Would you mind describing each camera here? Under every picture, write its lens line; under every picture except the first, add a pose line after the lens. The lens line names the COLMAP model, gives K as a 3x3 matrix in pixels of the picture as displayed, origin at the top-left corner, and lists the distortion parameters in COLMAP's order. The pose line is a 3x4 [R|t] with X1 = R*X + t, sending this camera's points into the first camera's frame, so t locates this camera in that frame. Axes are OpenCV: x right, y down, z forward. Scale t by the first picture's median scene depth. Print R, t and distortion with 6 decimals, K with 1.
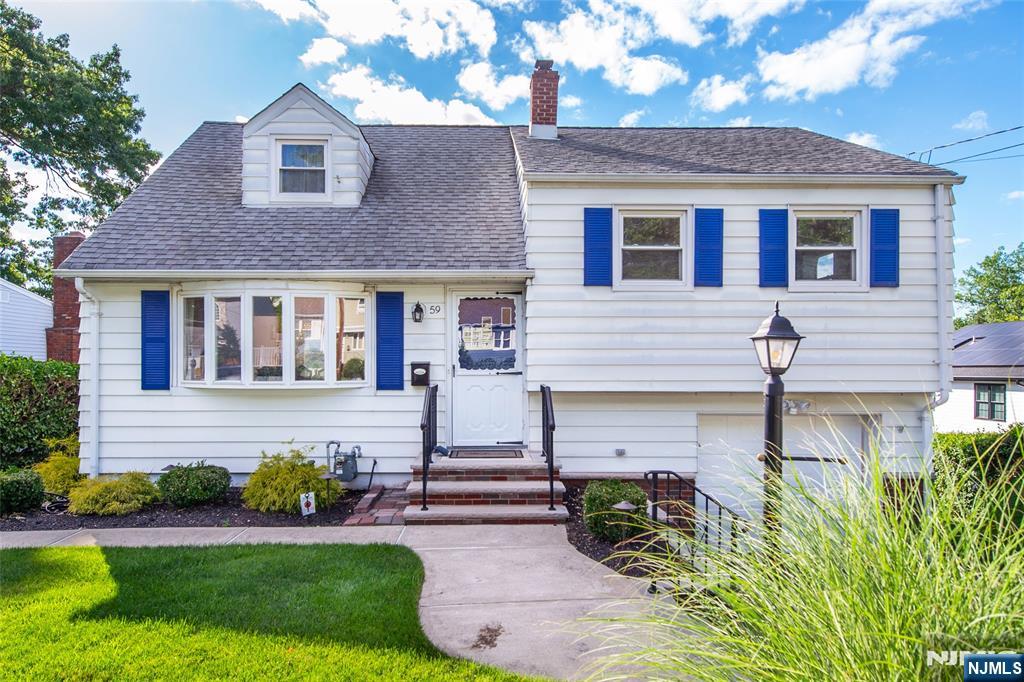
lens RADIAL K [[661.0, 0, 480.4], [0, 661.0, 359.6], [0, 0, 1]] dist [0.008376, 0.005465]
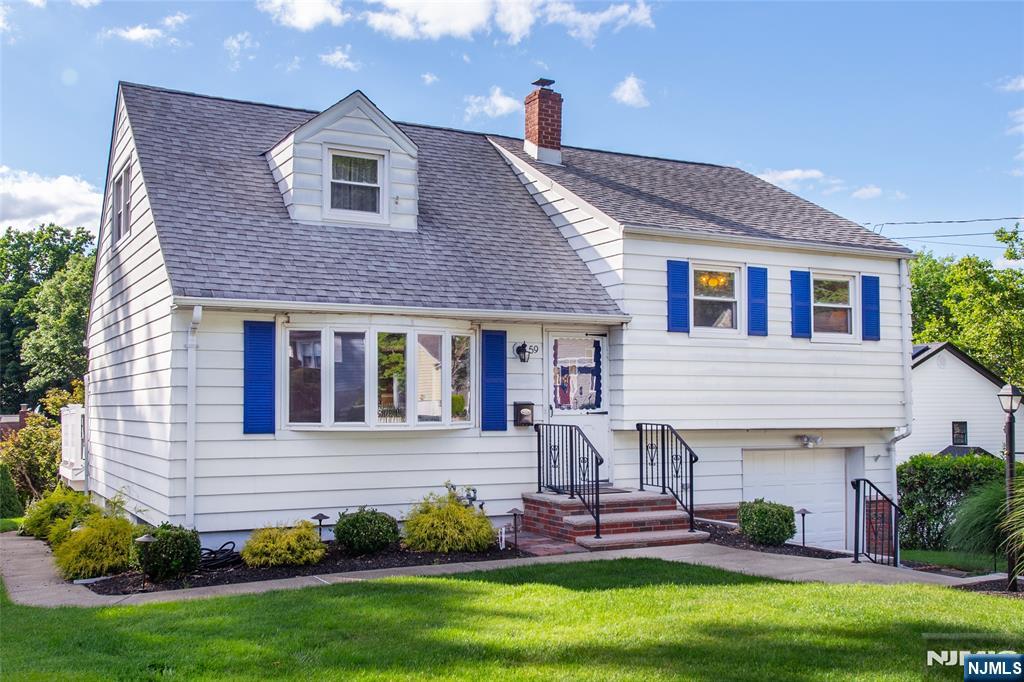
lens RADIAL K [[1102.4, 0, 512.0], [0, 1102.4, 341.0], [0, 0, 1]] dist [0.026411, -0.015760]
pose [[0.885210, 0.025756, 0.464478, -0.885214], [-0.005485, 0.998975, -0.044942, -0.013591], [-0.465160, 0.037236, 0.884443, -0.466420]]
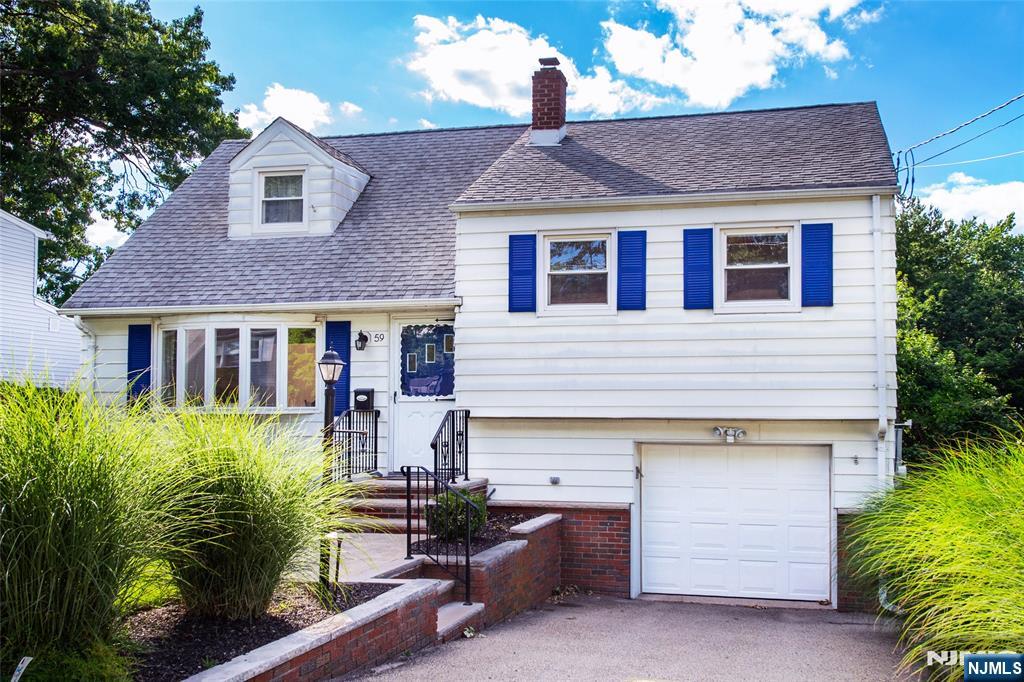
lens RADIAL K [[1102.4, 0, 512.0], [0, 1102.4, 341.0], [0, 0, 1]] dist [0.026411, -0.015760]
pose [[0.964139, -0.016042, -0.264913, 0.591102], [0.001555, 0.998496, -0.054805, 0.023941], [0.265394, 0.052428, 0.962714, -0.599284]]
